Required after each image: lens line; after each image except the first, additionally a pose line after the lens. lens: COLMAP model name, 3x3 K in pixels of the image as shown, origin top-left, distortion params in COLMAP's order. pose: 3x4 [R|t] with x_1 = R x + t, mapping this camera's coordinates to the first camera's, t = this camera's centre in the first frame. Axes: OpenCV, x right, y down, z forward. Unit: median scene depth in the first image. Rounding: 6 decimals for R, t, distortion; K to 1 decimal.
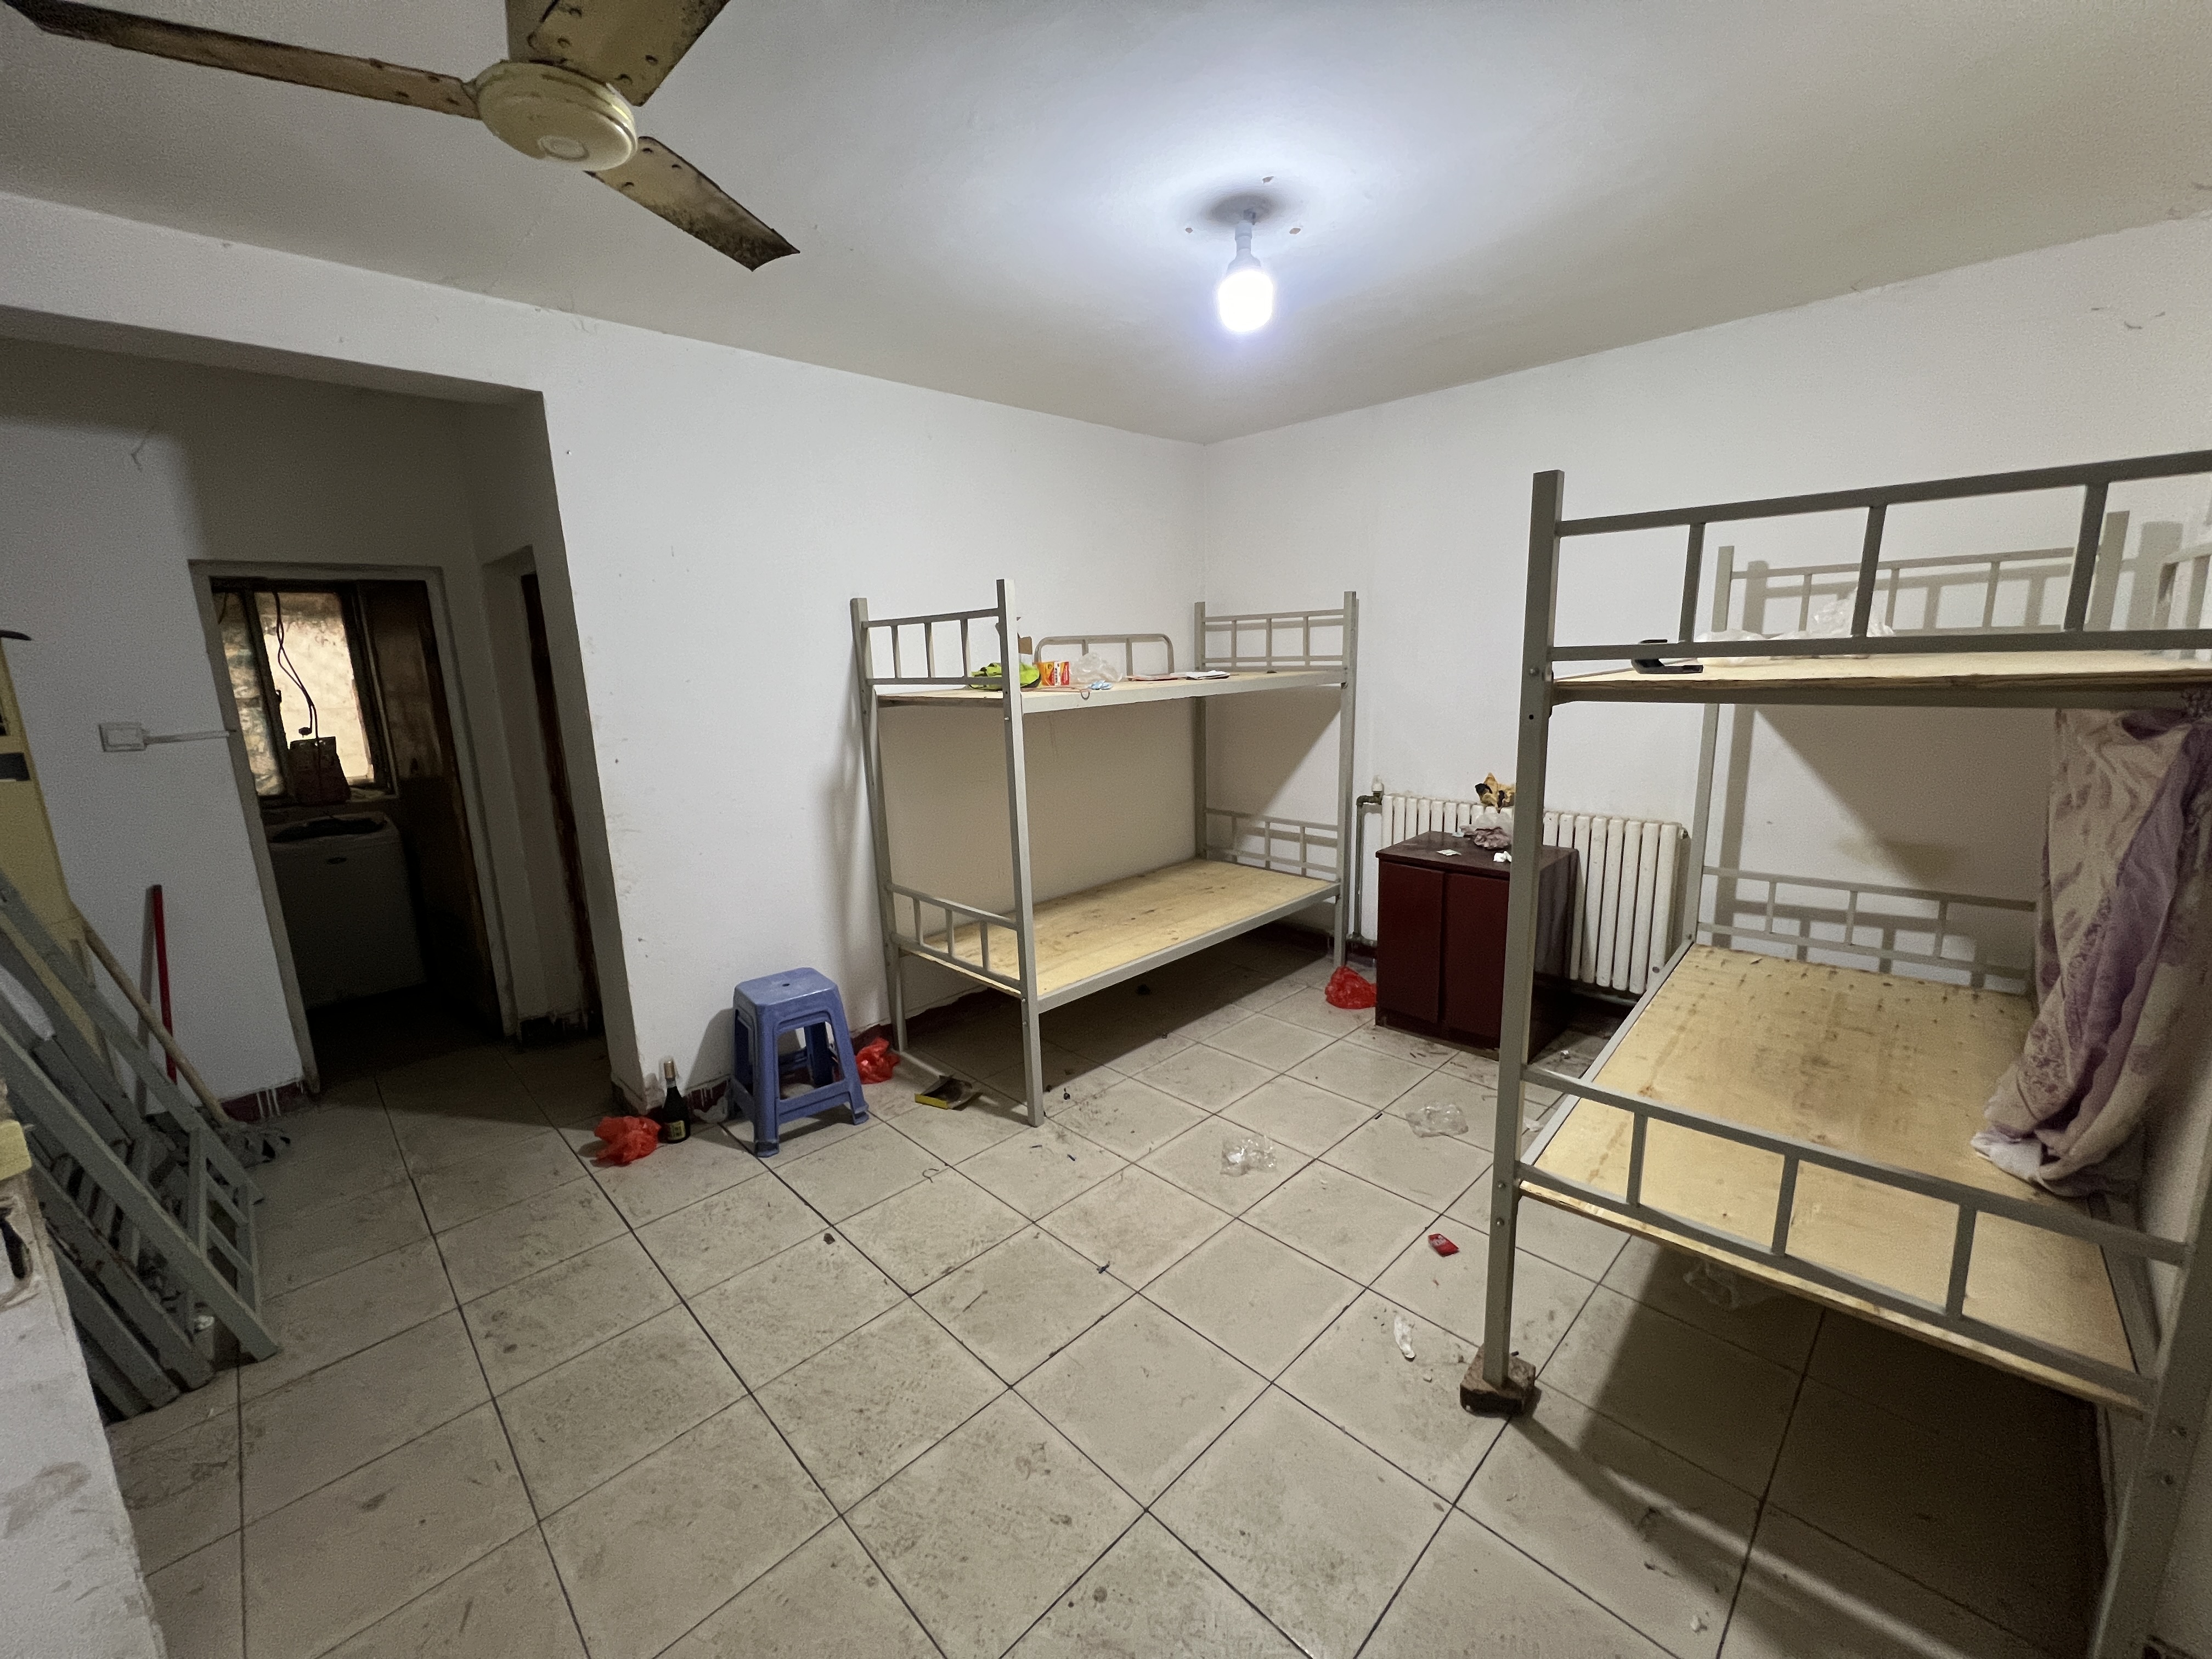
lens RADIAL K [[890.2, 0, 1108.5], [0, 890.2, 827.3], [0, 0, 1]] dist [0.001396, 0.000373]
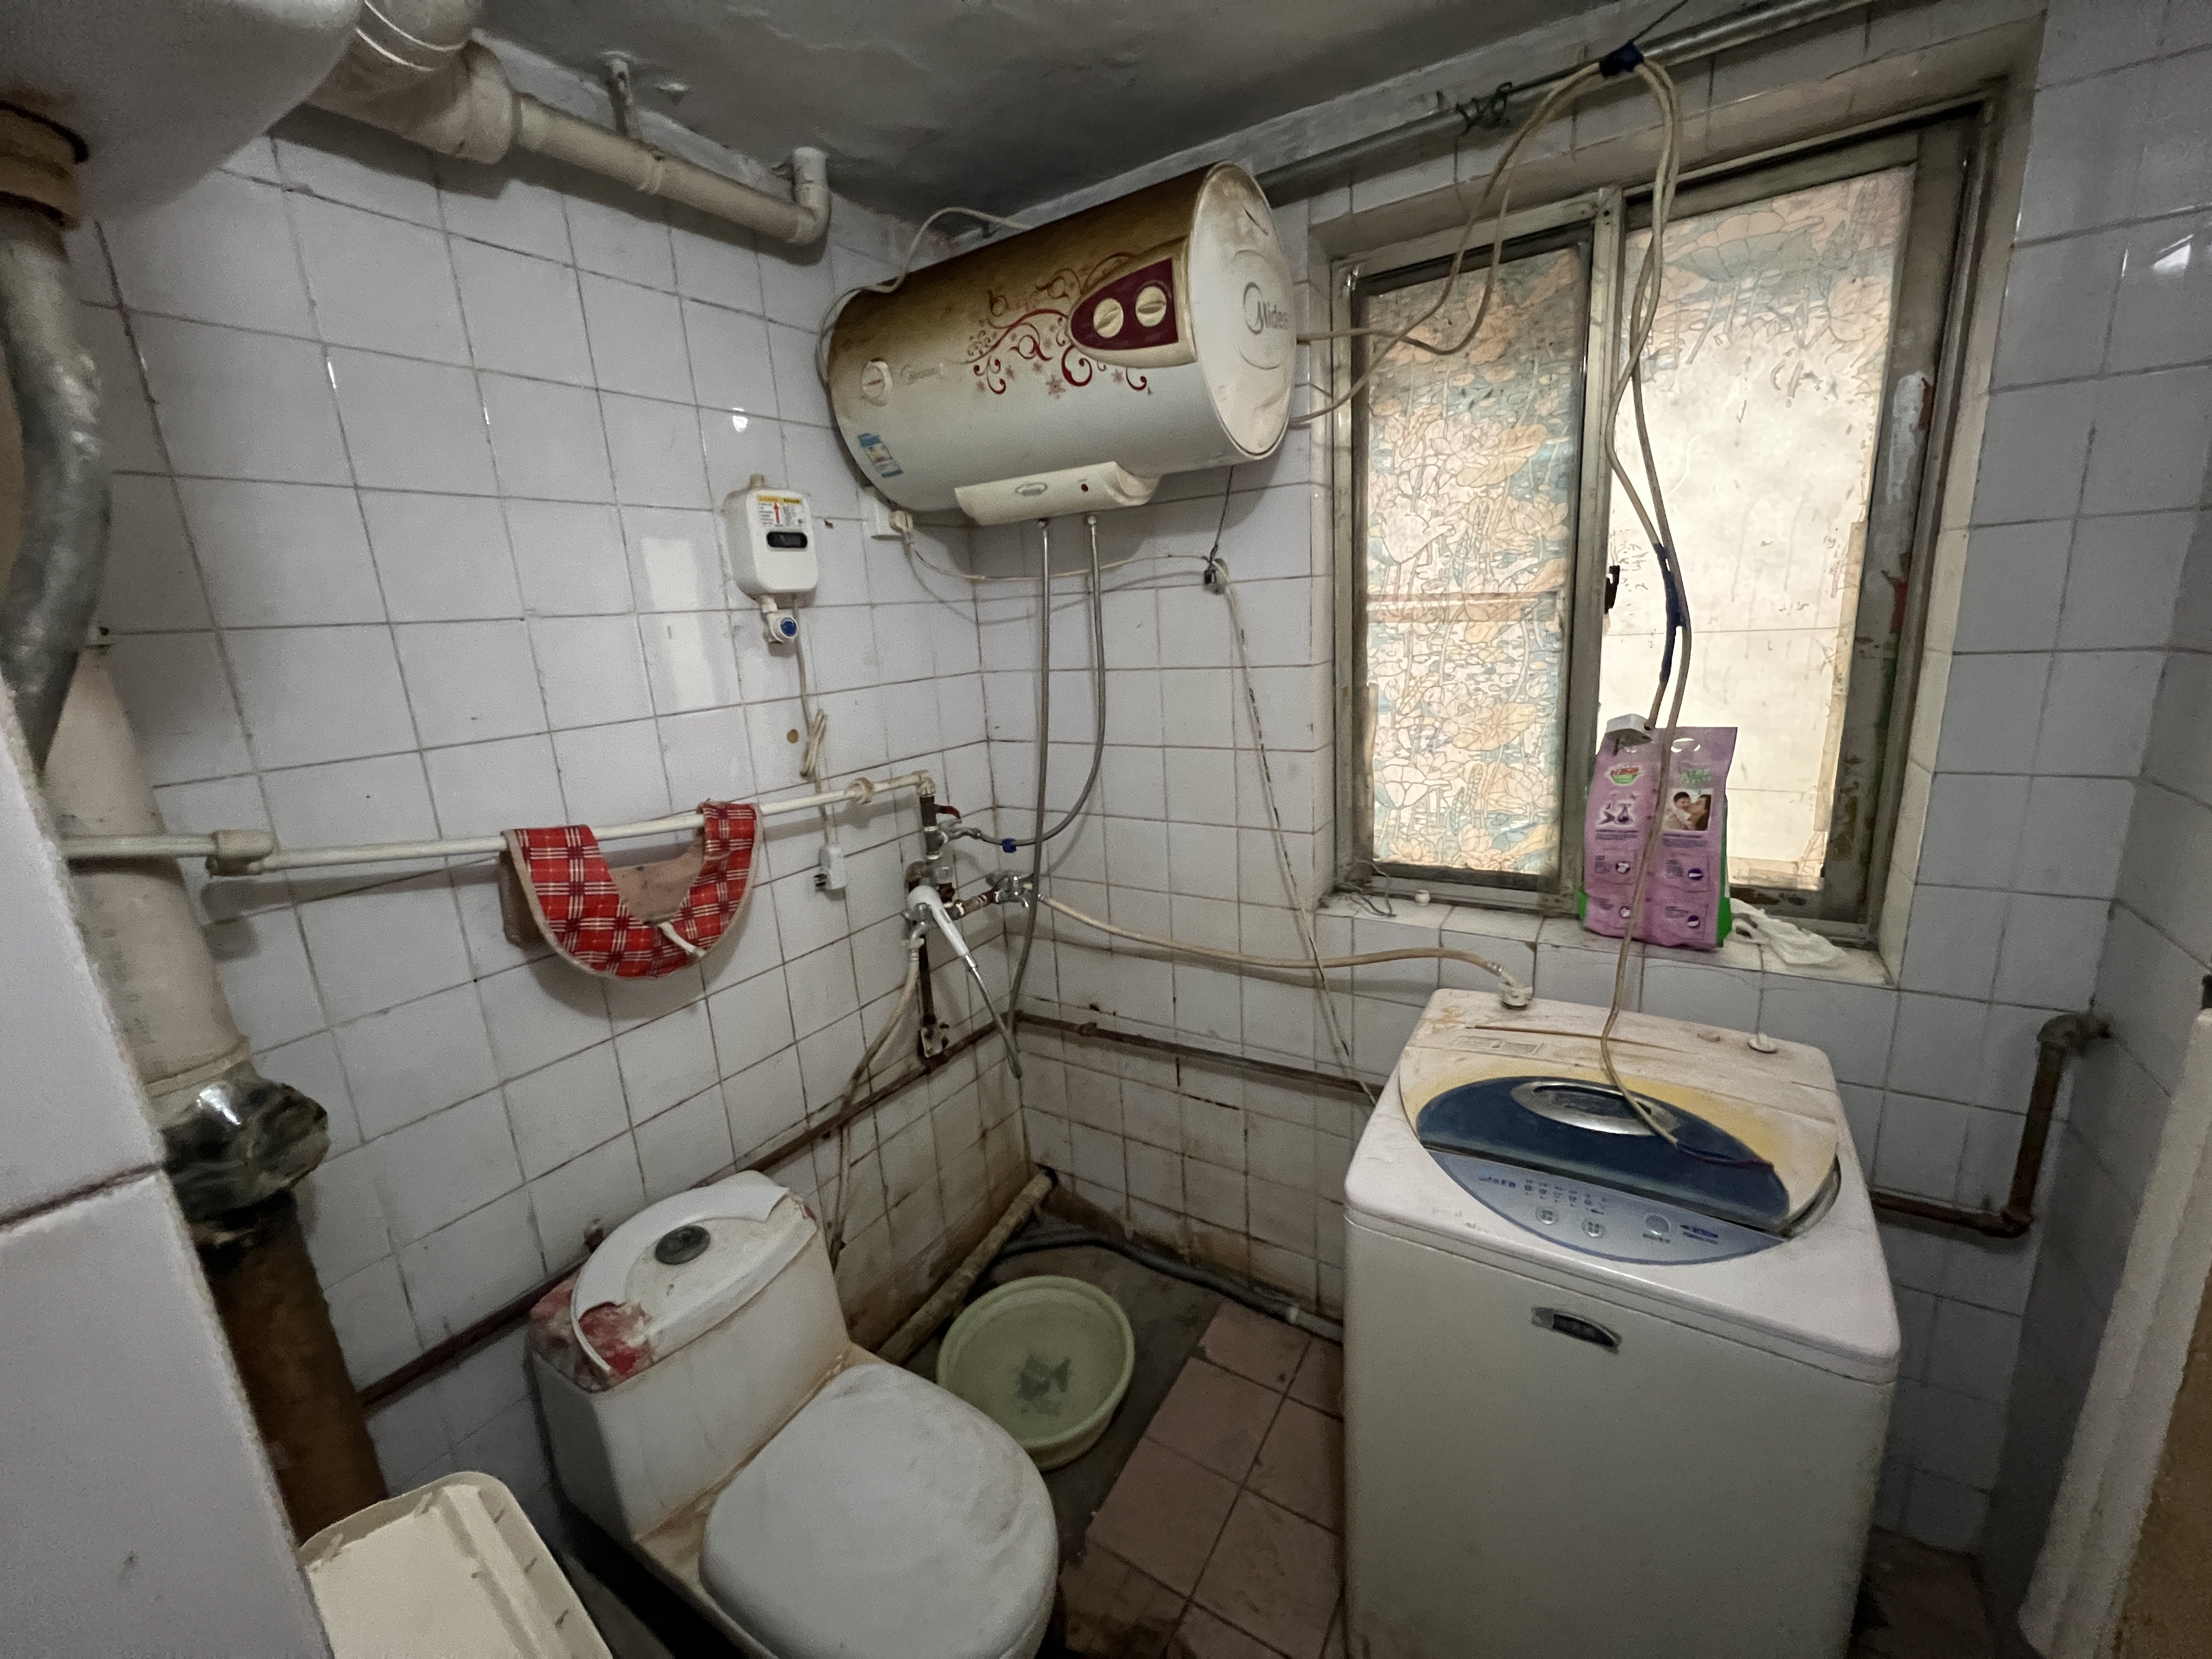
lens RADIAL K [[890.2, 0, 1109.3], [0, 890.2, 827.2], [0, 0, 1]] dist [0.001396, 0.000373]
pose [[0.225366, 0.246047, -0.942693, -0.634021], [-0.132527, 0.966334, 0.220535, -0.107696], [0.965218, 0.075231, 0.250387, 0.734952]]
